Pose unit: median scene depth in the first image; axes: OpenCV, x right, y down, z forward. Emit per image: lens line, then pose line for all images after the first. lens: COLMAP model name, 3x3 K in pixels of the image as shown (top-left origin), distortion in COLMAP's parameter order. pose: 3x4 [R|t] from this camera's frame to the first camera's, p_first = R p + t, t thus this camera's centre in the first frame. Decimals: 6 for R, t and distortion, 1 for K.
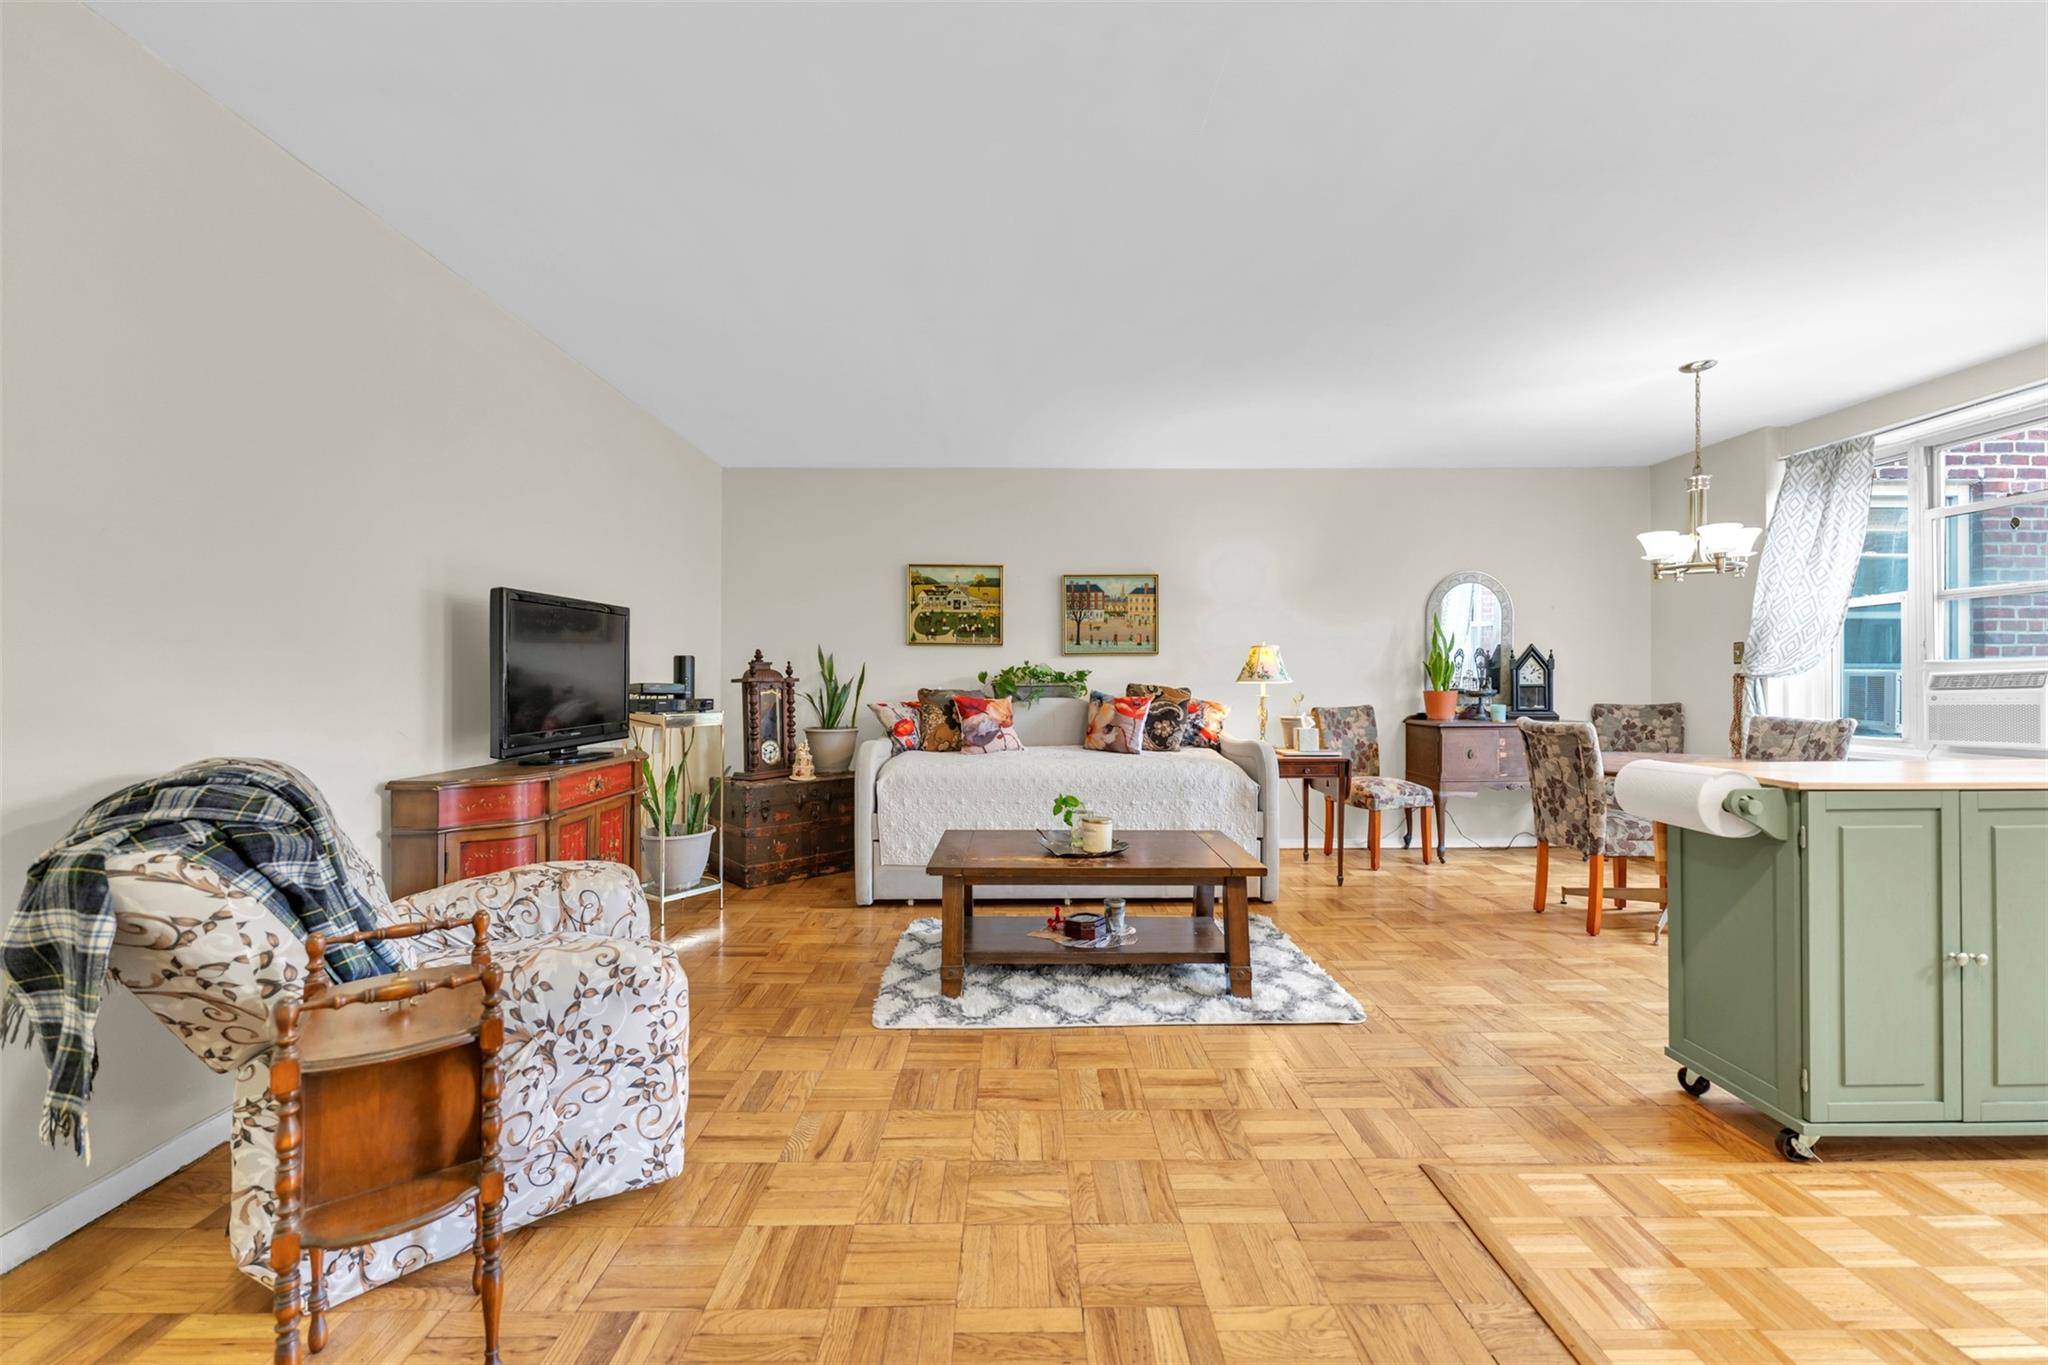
lens RADIAL K [[807.4, 0, 1032.5], [0, 807.4, 686.5], [0, 0, 1]] dist [-0.000363, 0.000076]
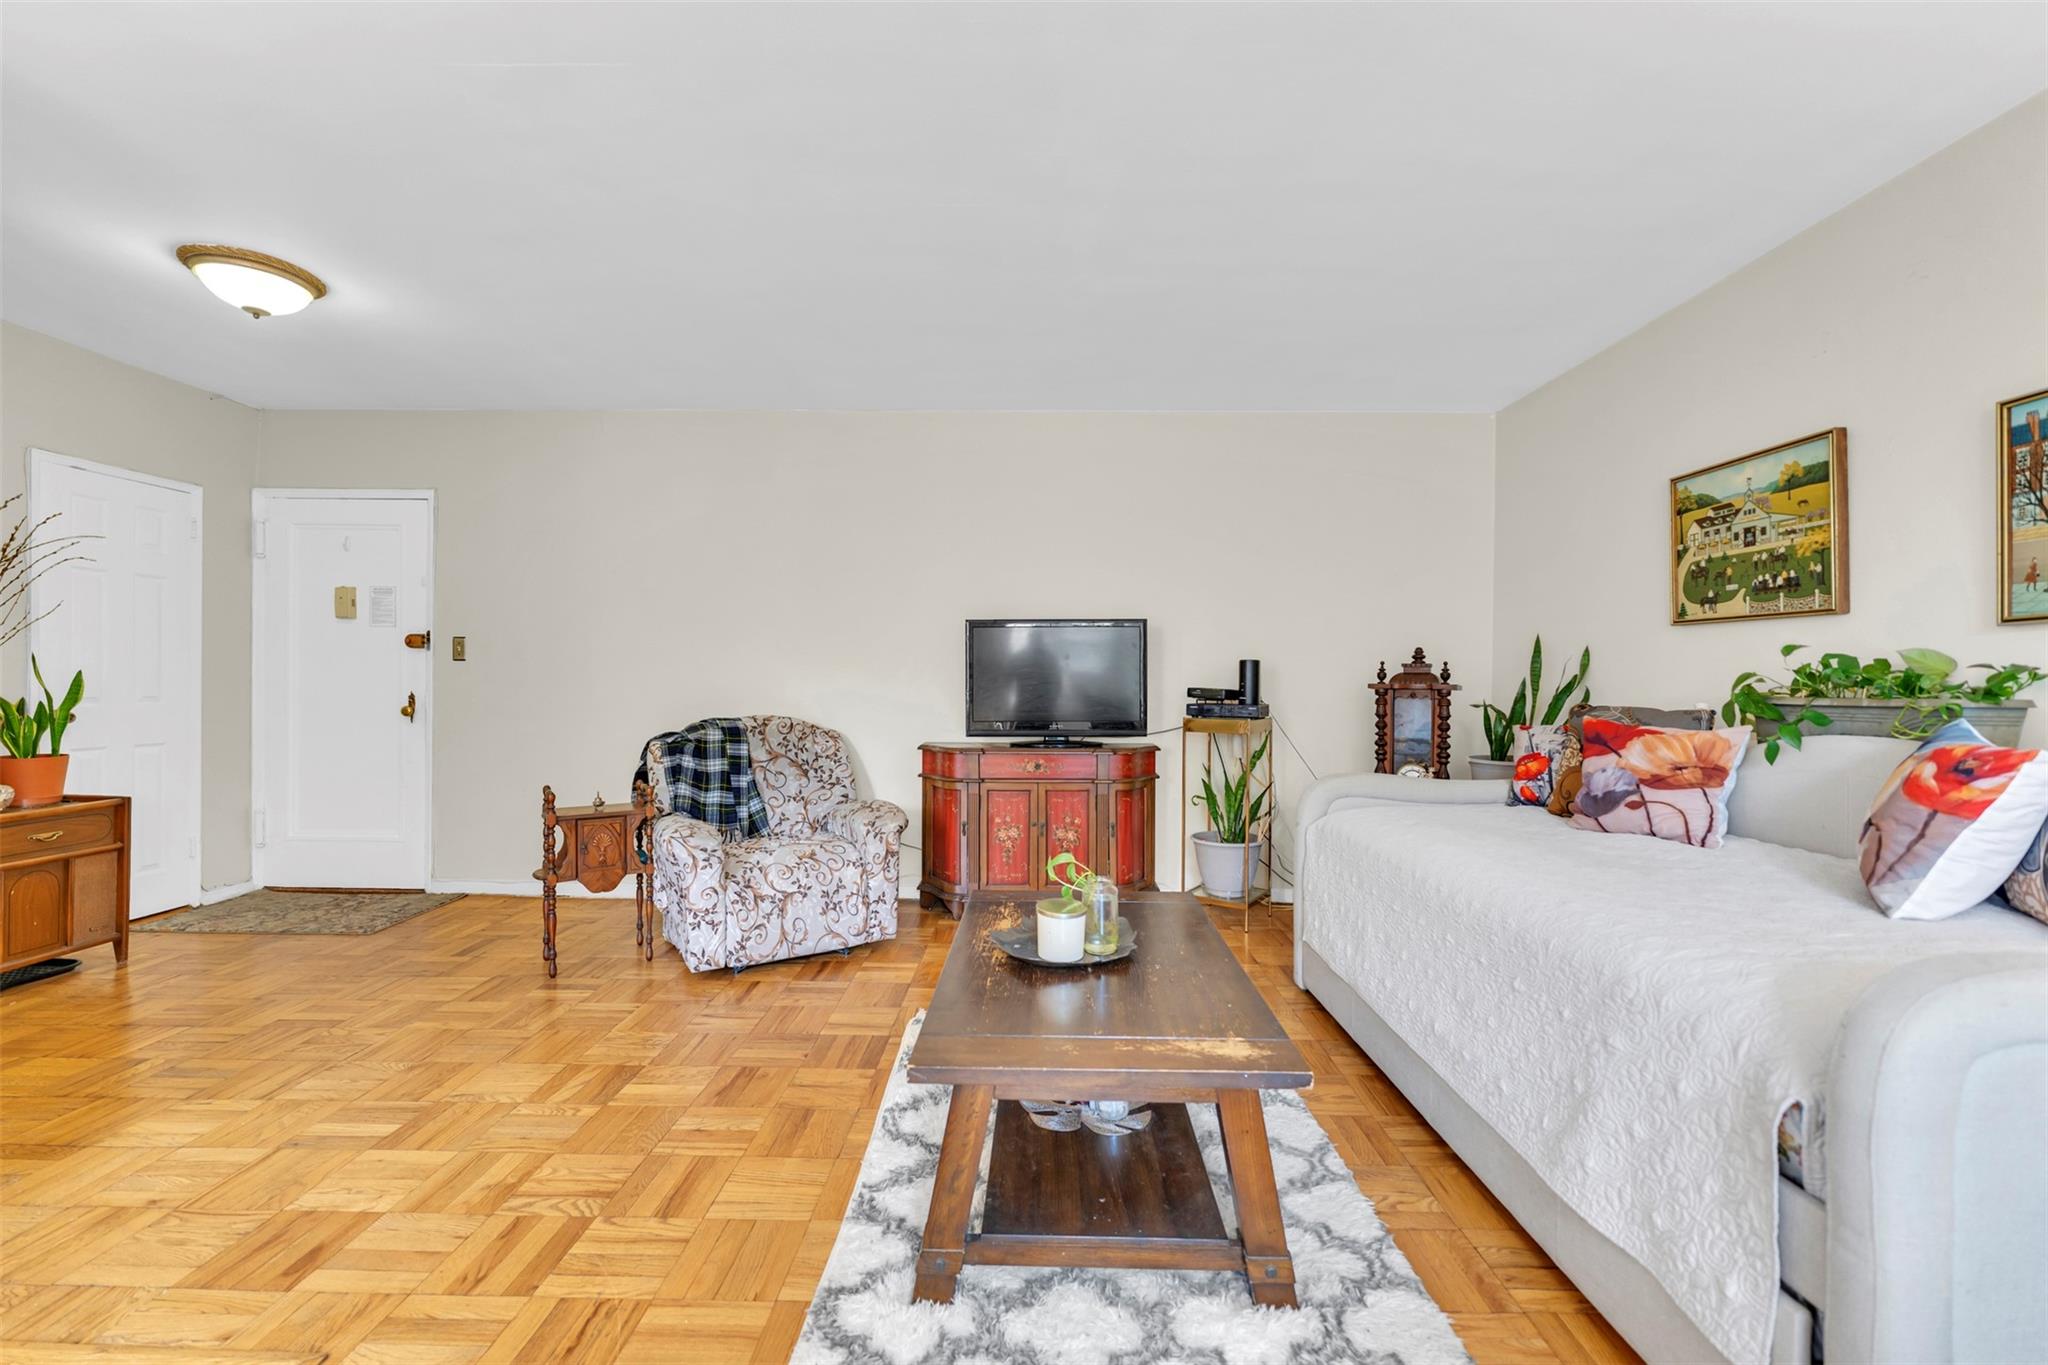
lens RADIAL K [[807.4, 0, 1030.4], [0, 807.4, 685.6], [0, 0, 1]] dist [-0.000363, 0.000076]
pose [[-0.029893, 0.004475, -0.999543, 0.323359], [-0.009457, 0.999944, 0.004760, -0.006637], [0.999508, 0.009595, -0.029849, 0.450865]]
